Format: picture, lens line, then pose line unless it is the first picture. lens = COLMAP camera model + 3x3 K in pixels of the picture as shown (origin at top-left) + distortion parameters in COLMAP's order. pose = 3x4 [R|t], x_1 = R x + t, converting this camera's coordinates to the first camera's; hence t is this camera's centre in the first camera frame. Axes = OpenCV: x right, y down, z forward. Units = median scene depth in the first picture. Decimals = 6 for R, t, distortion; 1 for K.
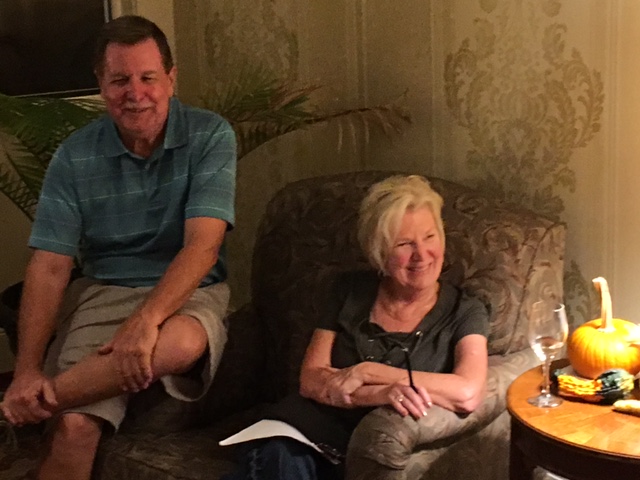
lens RADIAL K [[1434.9, 0, 320.0], [0, 1434.9, 240.0], [0, 0, 1]] dist [0.027161, -0.131599]
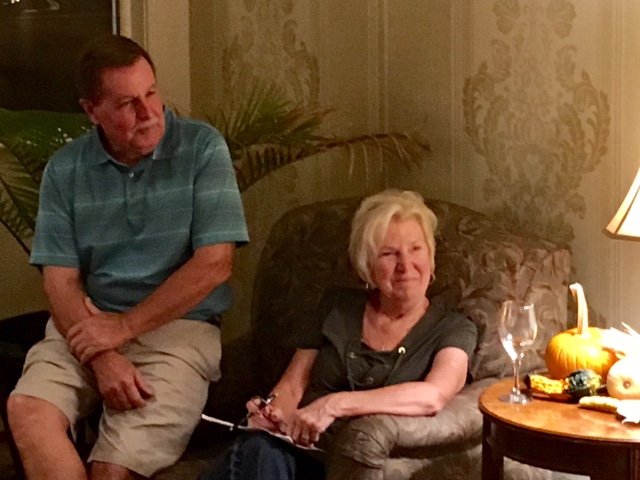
lens RADIAL K [[2042.1, 0, 320.0], [0, 2042.1, 240.0], [0, 0, 1]] dist [-0.006695, 0.709201]
pose [[0.998345, 0.029099, -0.049600, 0.070844], [-0.032735, 0.996710, -0.074140, 0.091655], [0.047280, 0.075641, 0.996014, -0.387320]]
